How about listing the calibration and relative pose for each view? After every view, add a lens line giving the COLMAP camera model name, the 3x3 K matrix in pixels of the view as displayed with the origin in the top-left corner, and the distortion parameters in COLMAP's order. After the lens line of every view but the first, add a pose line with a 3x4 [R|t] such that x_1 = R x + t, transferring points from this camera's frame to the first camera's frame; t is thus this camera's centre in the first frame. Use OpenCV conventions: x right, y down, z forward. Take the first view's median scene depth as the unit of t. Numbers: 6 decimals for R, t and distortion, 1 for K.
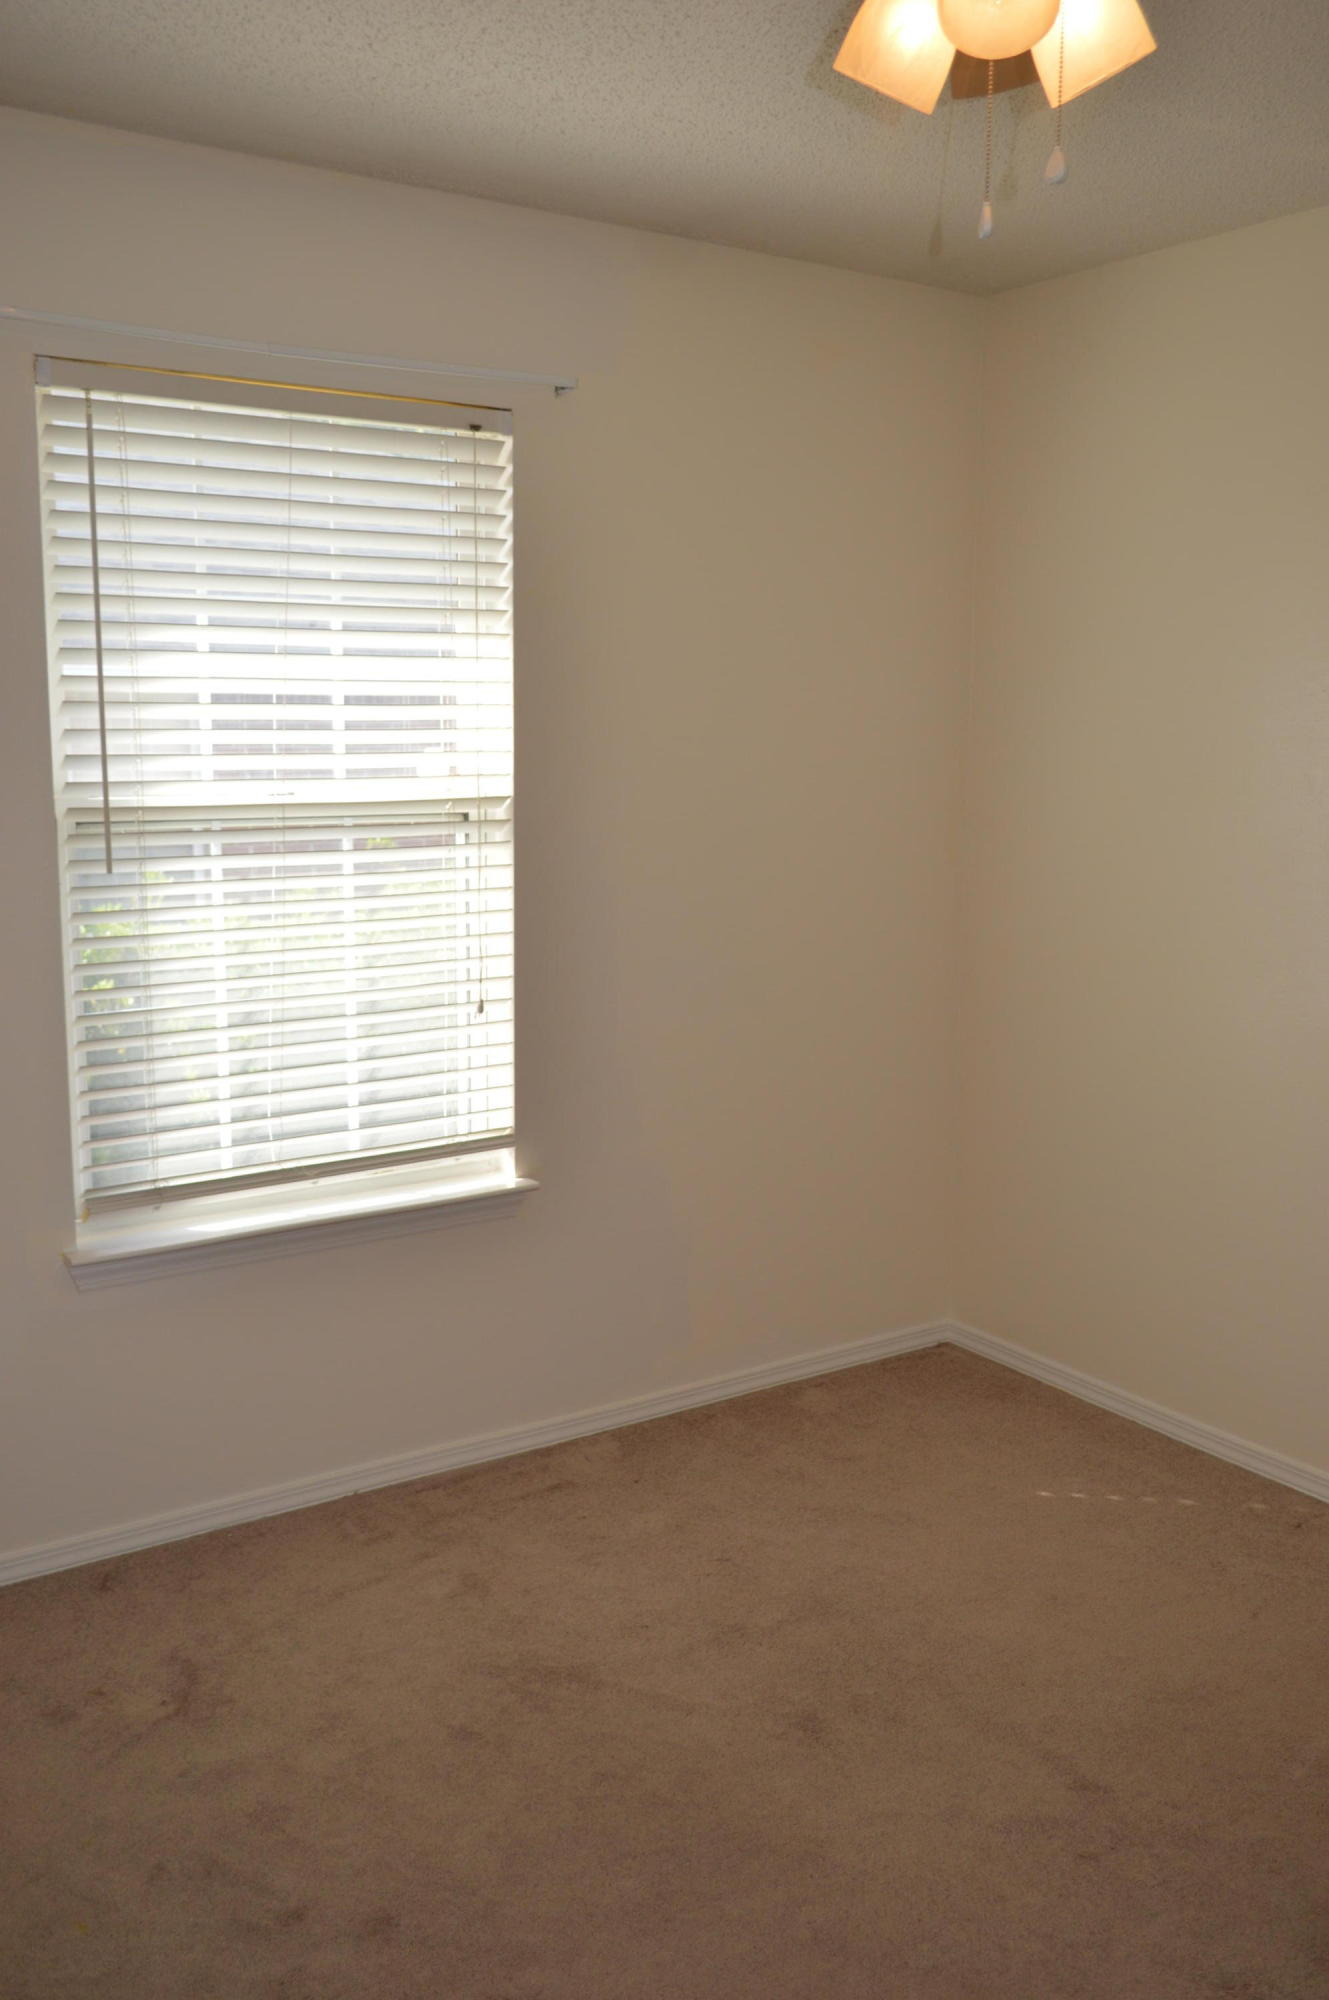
lens RADIAL K [[1766.1, 0, 664.5], [0, 1766.1, 1000.0], [0, 0, 1]] dist [-0.022280, -0.014929]
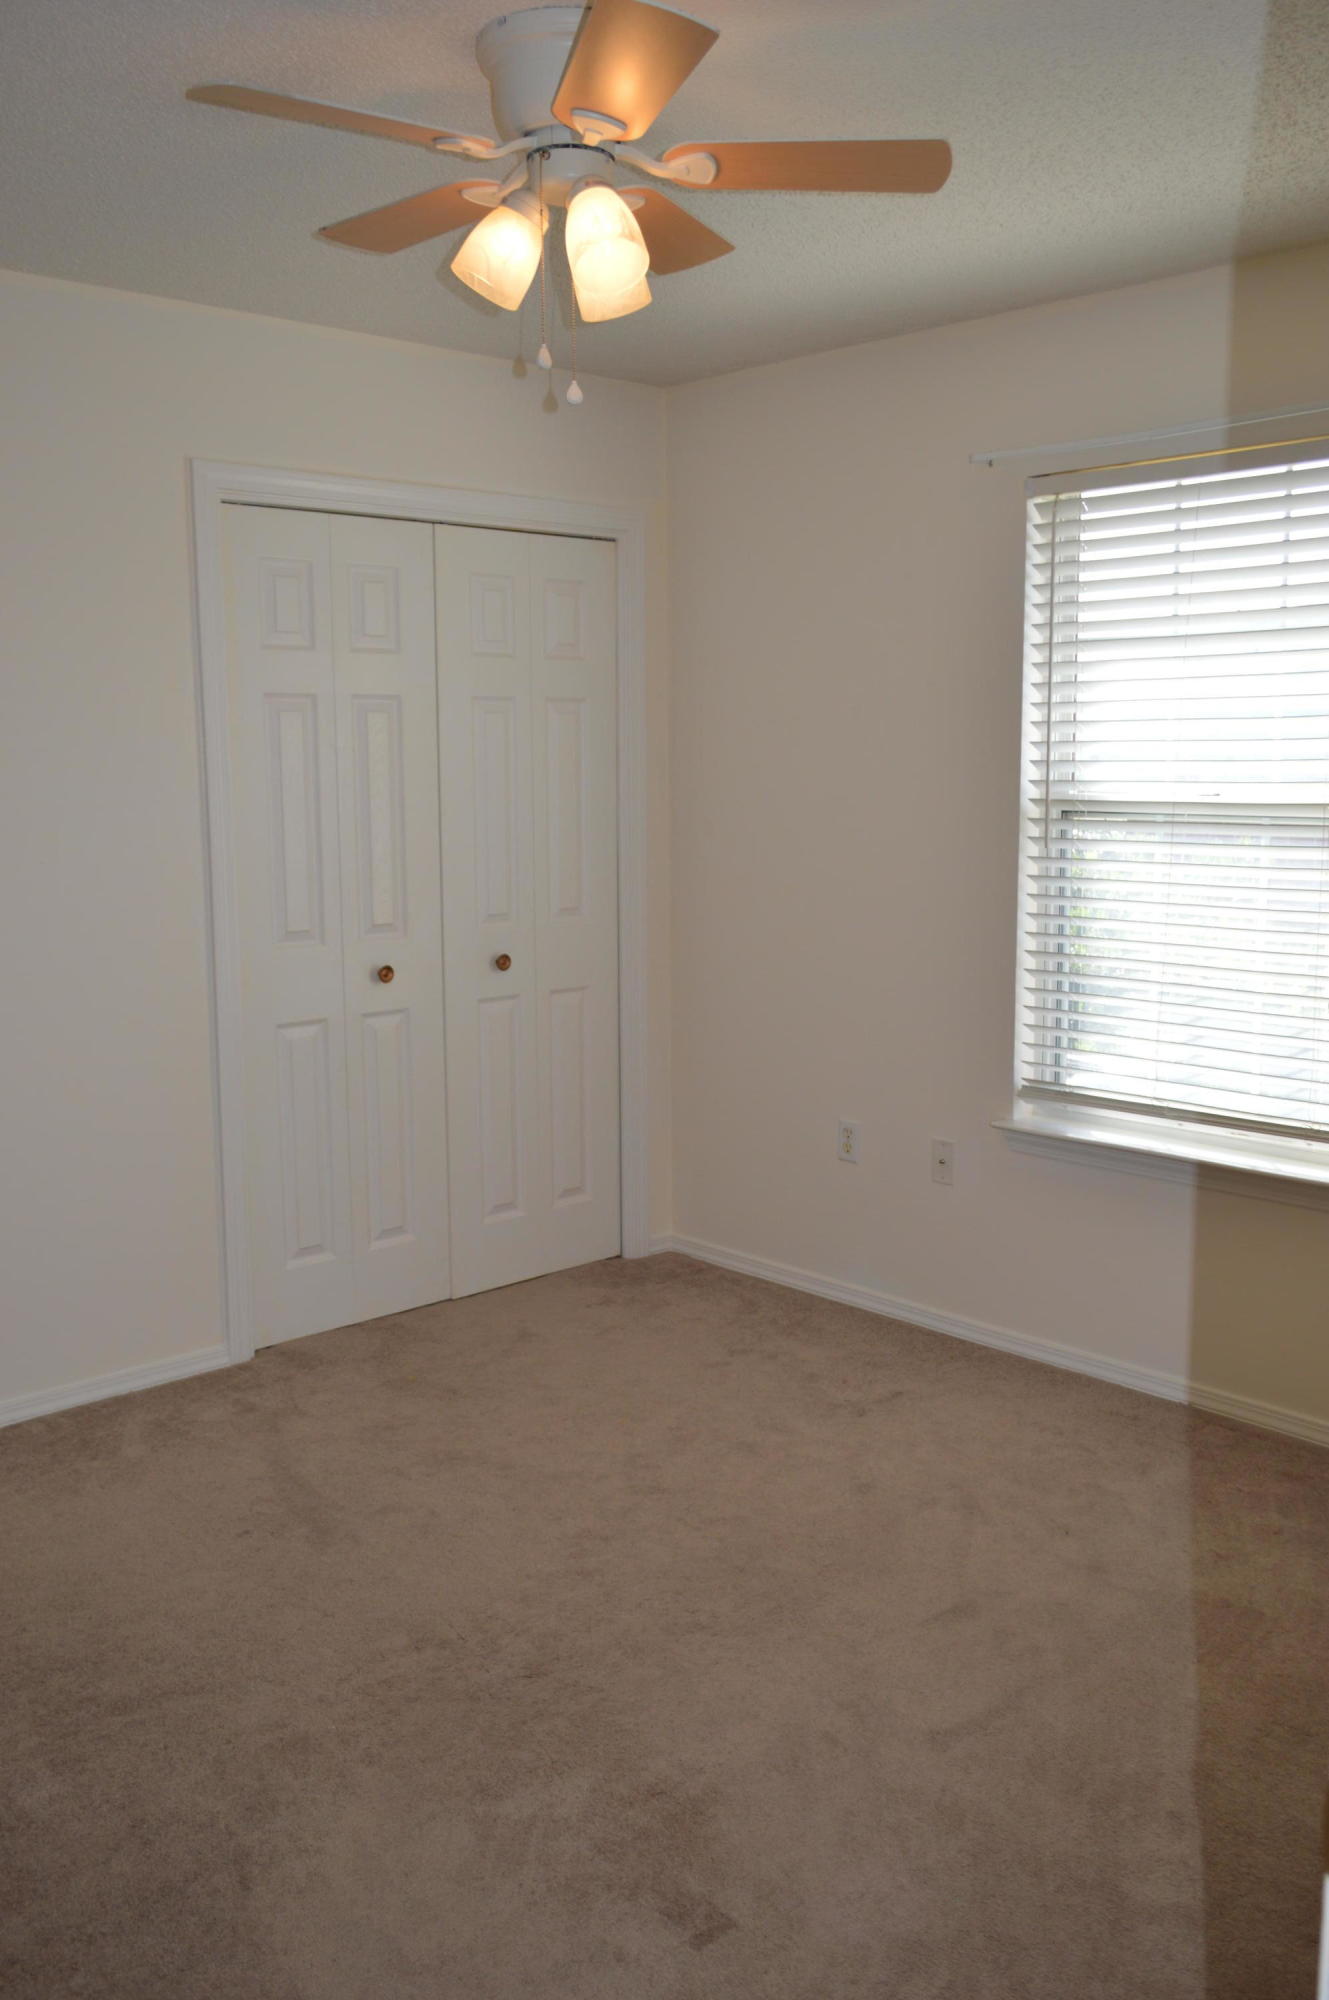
lens RADIAL K [[1766.1, 0, 664.5], [0, 1766.1, 1000.0], [0, 0, 1]] dist [-0.022280, -0.014929]
pose [[0.144977, 0.138714, -0.979663, 0.961522], [-0.134273, 0.983722, 0.119418, -0.077784], [0.980282, 0.114230, 0.161243, 0.493850]]
